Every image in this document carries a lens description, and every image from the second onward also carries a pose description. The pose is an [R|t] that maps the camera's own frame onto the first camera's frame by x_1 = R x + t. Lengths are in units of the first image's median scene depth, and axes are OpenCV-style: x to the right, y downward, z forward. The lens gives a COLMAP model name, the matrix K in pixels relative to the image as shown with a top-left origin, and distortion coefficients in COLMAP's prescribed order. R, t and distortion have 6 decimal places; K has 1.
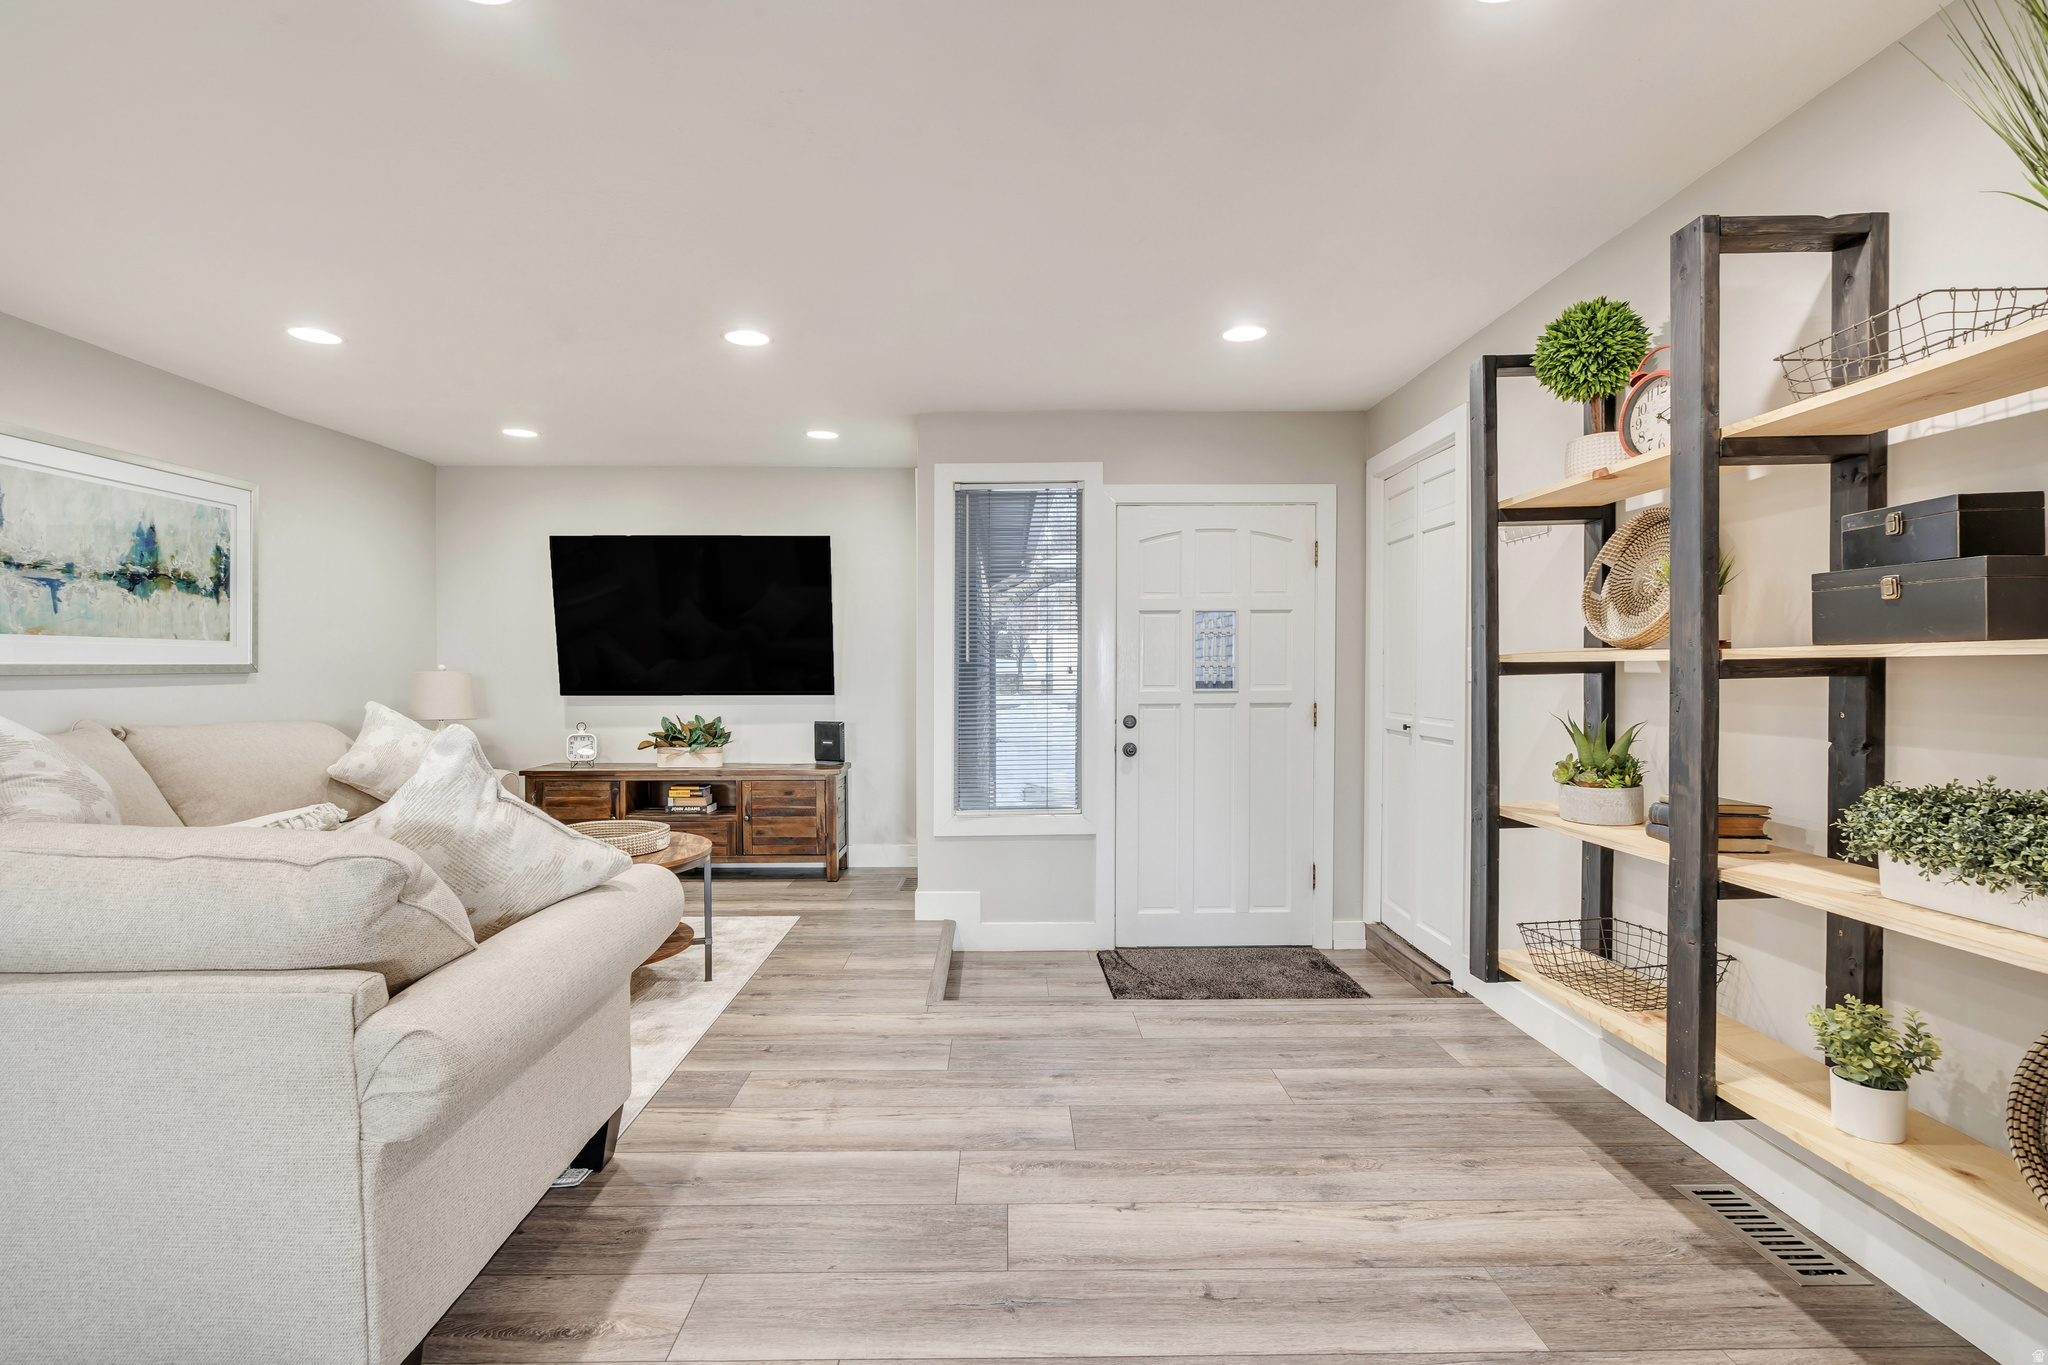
lens RADIAL K [[952.3, 0, 1024.0], [0, 952.3, 682.5], [0, 0, 1]] dist [-0.001727, -0.000167]
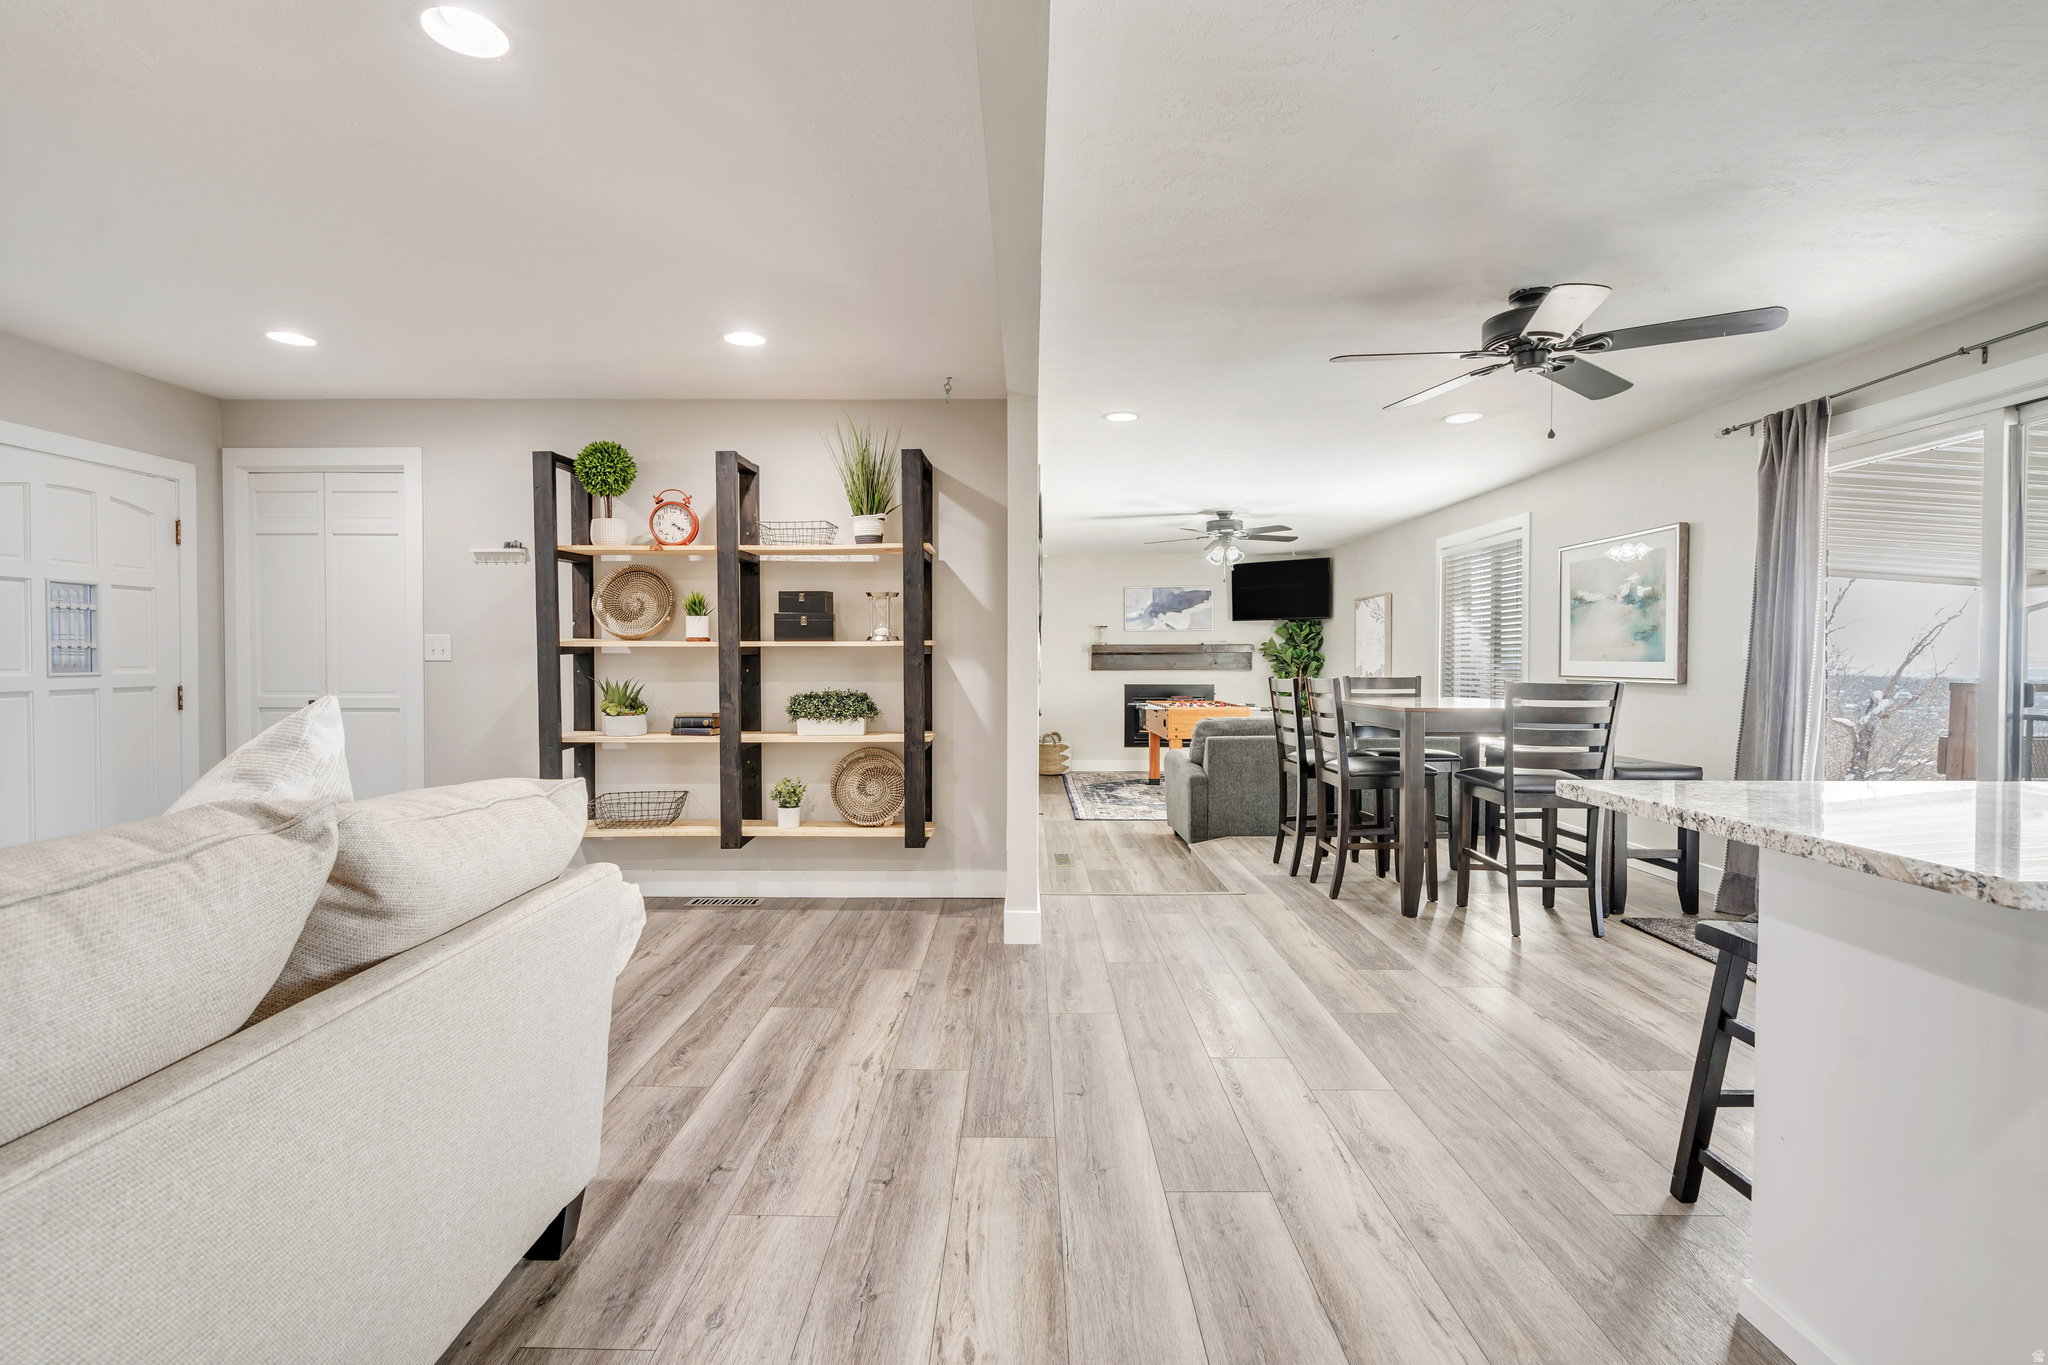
lens RADIAL K [[933.2, 0, 1030.5], [0, 933.2, 688.8], [0, 0, 1]] dist [0.019422, 0.000030]
pose [[0.001749, -0.031311, 0.999508, -0.386851], [0.015668, 0.999388, 0.031280, 0.004745], [-0.999876, 0.015605, 0.002239, 0.073452]]
